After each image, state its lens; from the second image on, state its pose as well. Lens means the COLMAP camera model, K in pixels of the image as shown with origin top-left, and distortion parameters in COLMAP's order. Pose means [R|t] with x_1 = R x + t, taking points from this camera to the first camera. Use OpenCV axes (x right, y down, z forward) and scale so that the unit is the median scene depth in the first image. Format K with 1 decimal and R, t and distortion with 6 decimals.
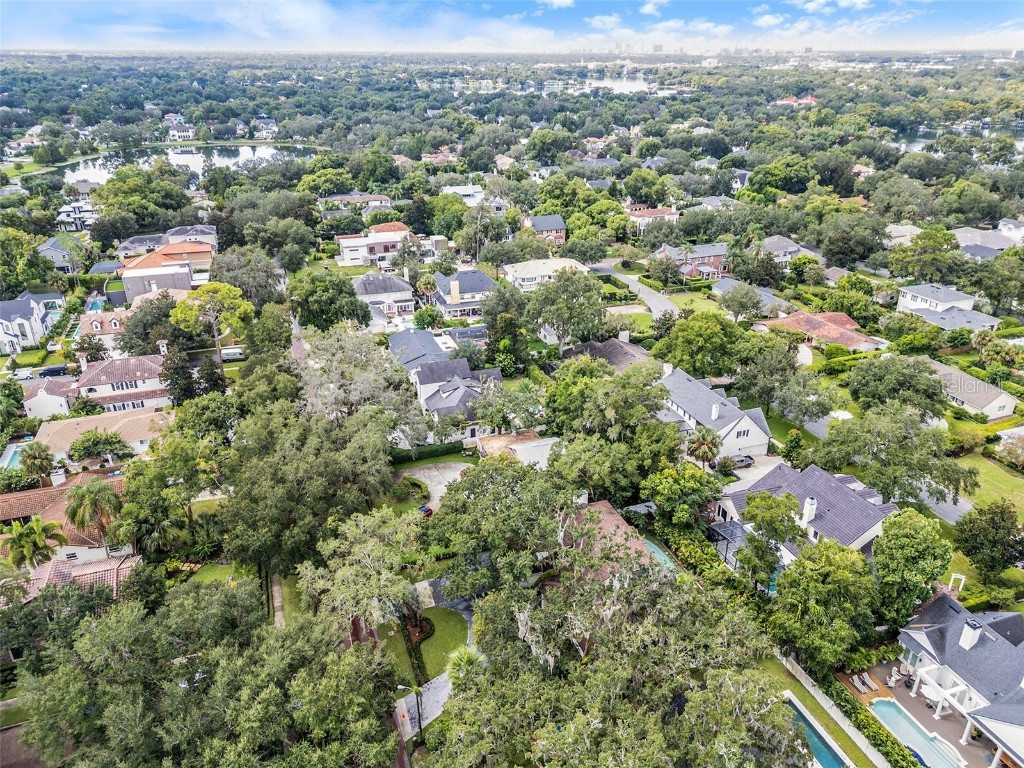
lens RADIAL K [[710.7, 0, 512.0], [0, 710.7, 384.0], [0, 0, 1]] dist [0.059904, -0.048558]
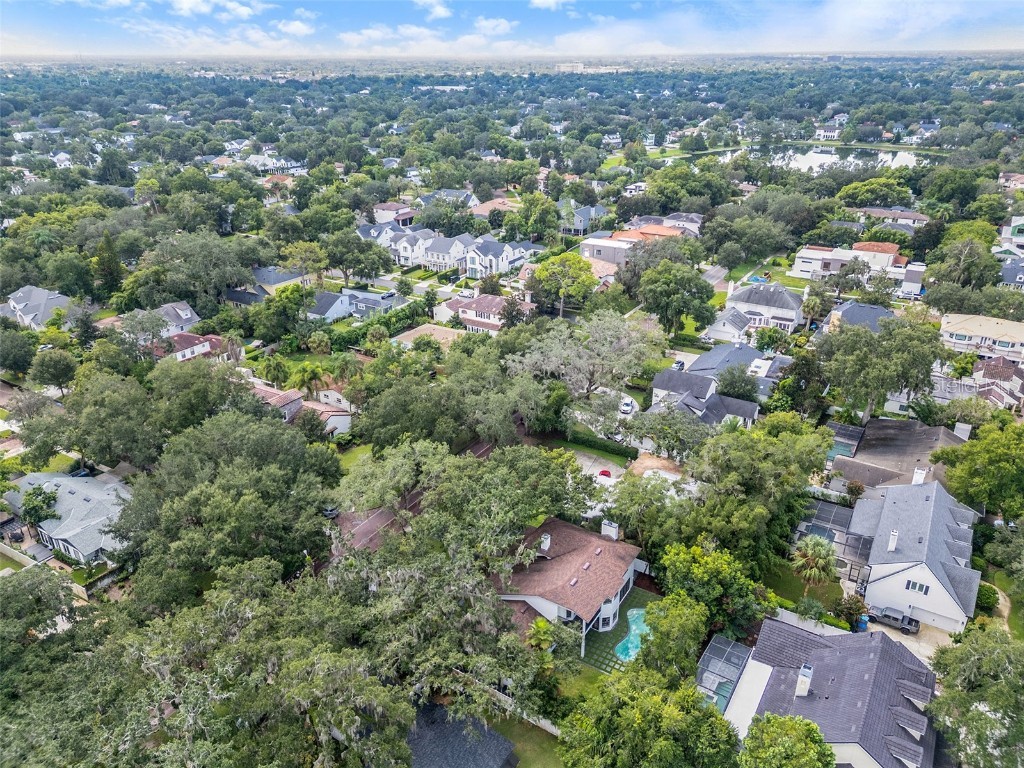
lens RADIAL K [[710.7, 0, 512.0], [0, 710.7, 384.0], [0, 0, 1]] dist [0.059904, -0.048558]
pose [[0.627923, 0.320997, -0.708995, 0.335904], [-0.321515, 0.936603, 0.139296, -0.058307], [0.708760, 0.140485, 0.691320, 0.128038]]
